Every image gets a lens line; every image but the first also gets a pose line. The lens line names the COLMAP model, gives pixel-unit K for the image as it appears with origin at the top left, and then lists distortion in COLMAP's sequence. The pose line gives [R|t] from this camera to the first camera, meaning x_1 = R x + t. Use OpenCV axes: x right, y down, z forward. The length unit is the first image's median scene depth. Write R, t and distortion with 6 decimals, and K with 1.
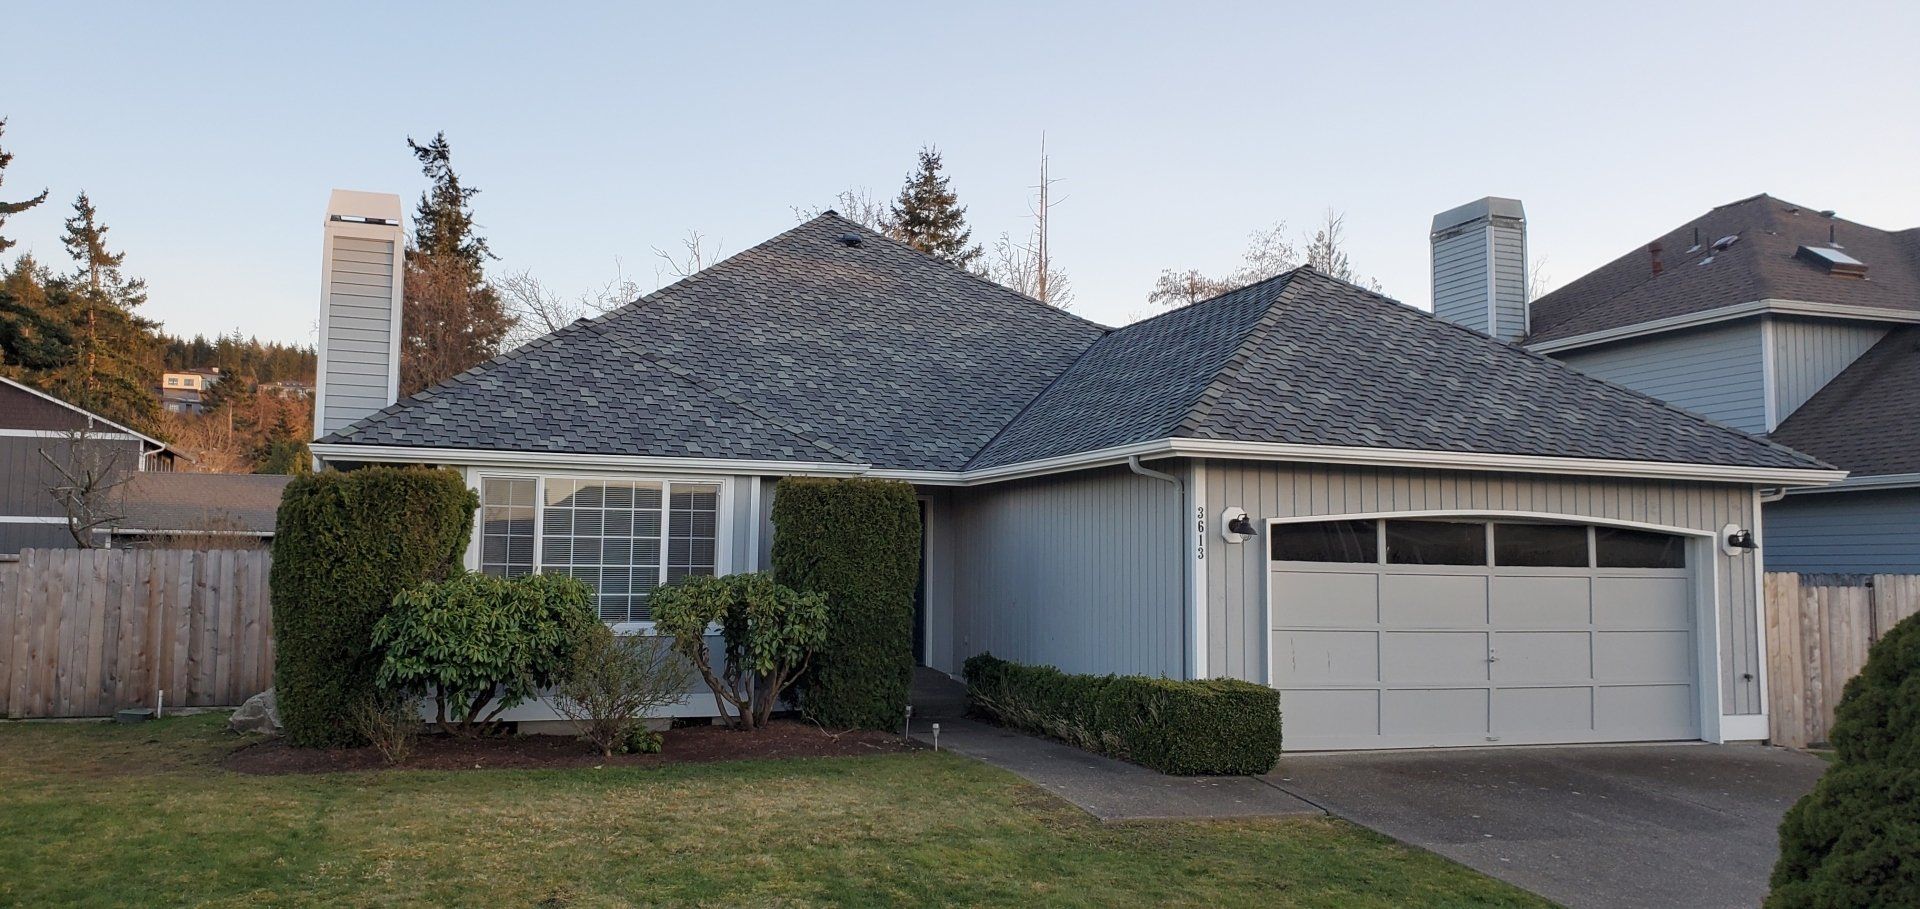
lens RADIAL K [[1434.1, 0, 942.0], [0, 1434.1, 455.3], [0, 0, 1]] dist [0.047923, -0.036561]
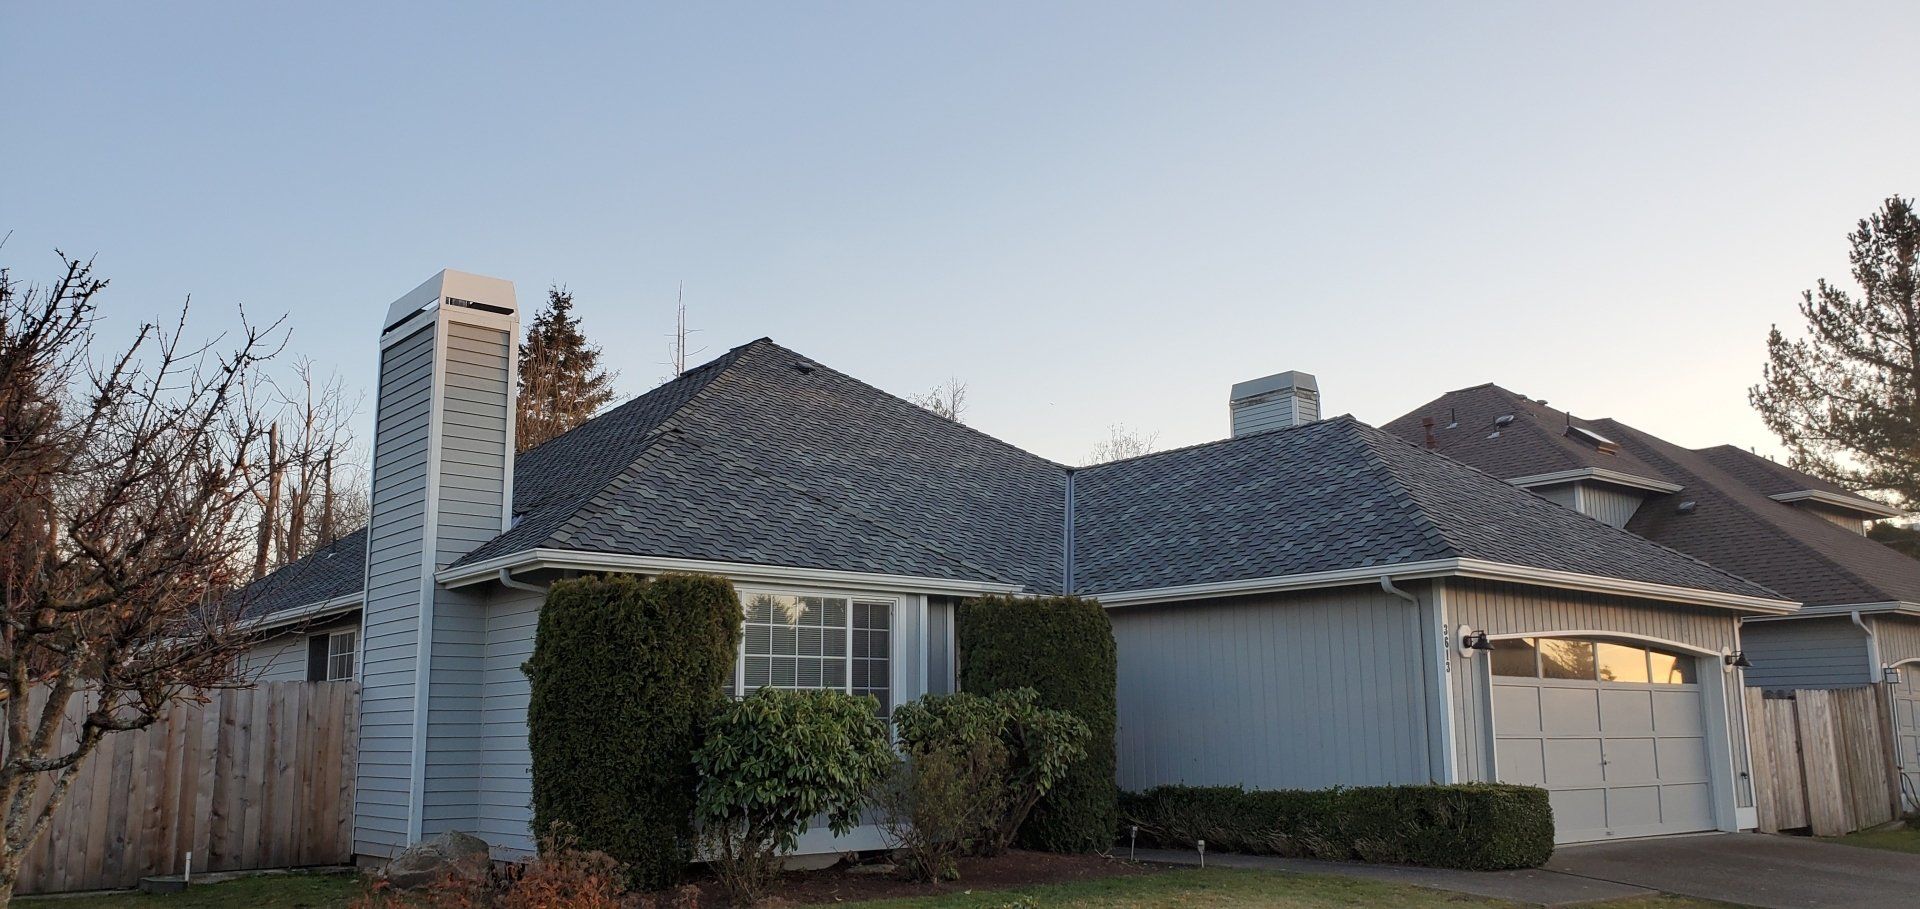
lens RADIAL K [[1434.1, 0, 939.8], [0, 1434.1, 464.1], [0, 0, 1]] dist [0.047923, -0.036561]
pose [[0.940341, 0.044818, 0.337267, -0.454779], [-0.009399, 0.994330, -0.105925, 0.028935], [-0.340102, 0.096436, 0.935431, 0.075369]]
